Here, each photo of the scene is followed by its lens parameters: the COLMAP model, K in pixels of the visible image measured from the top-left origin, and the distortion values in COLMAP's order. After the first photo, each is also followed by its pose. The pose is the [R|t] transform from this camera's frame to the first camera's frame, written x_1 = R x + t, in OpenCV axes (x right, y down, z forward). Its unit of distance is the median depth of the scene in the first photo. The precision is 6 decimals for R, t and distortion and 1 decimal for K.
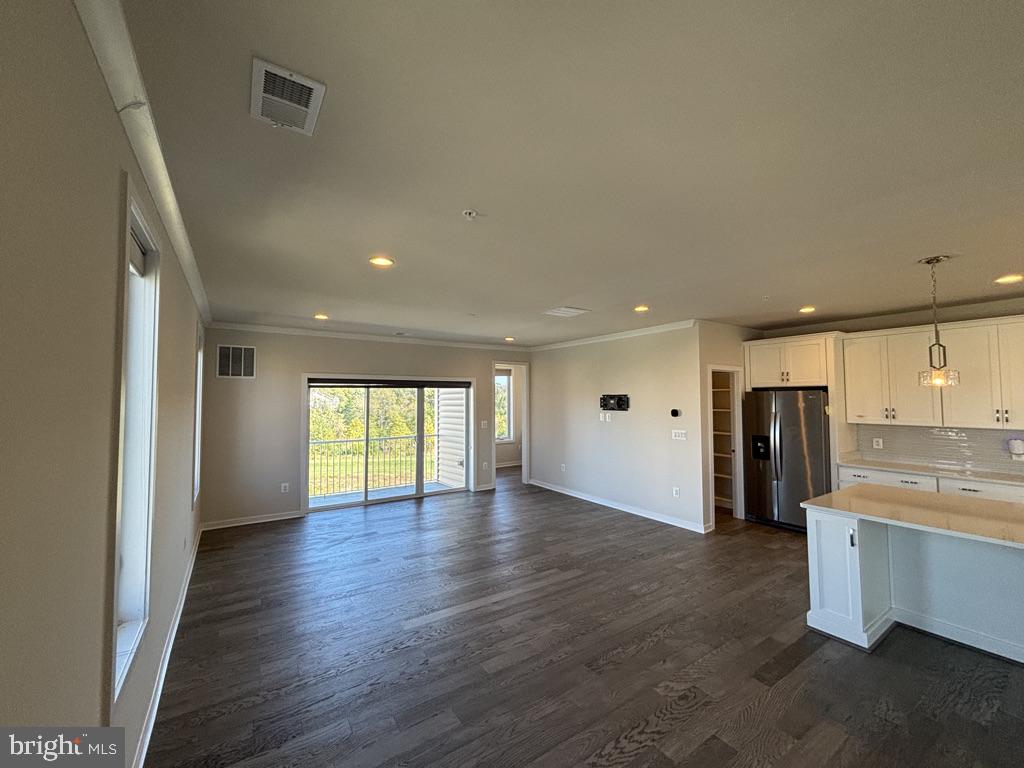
lens RADIAL K [[412.0, 0, 511.7], [0, 412.0, 381.4], [0, 0, 1]] dist [0.002729, -0.000730]
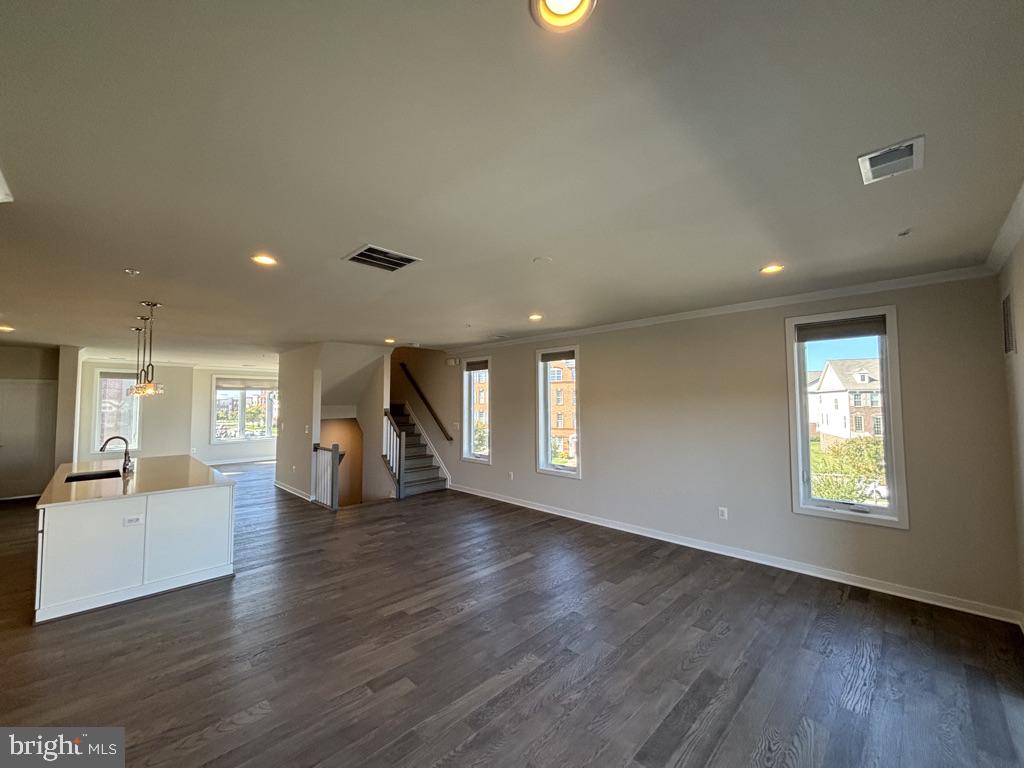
lens RADIAL K [[412.0, 0, 511.6], [0, 412.0, 383.3], [0, 0, 1]] dist [0.002729, -0.000730]
pose [[-0.980539, -0.000944, -0.196324, 0.080302], [0.016844, 0.995897, -0.088917, 0.094086], [0.195602, -0.090493, -0.976499, 2.058745]]
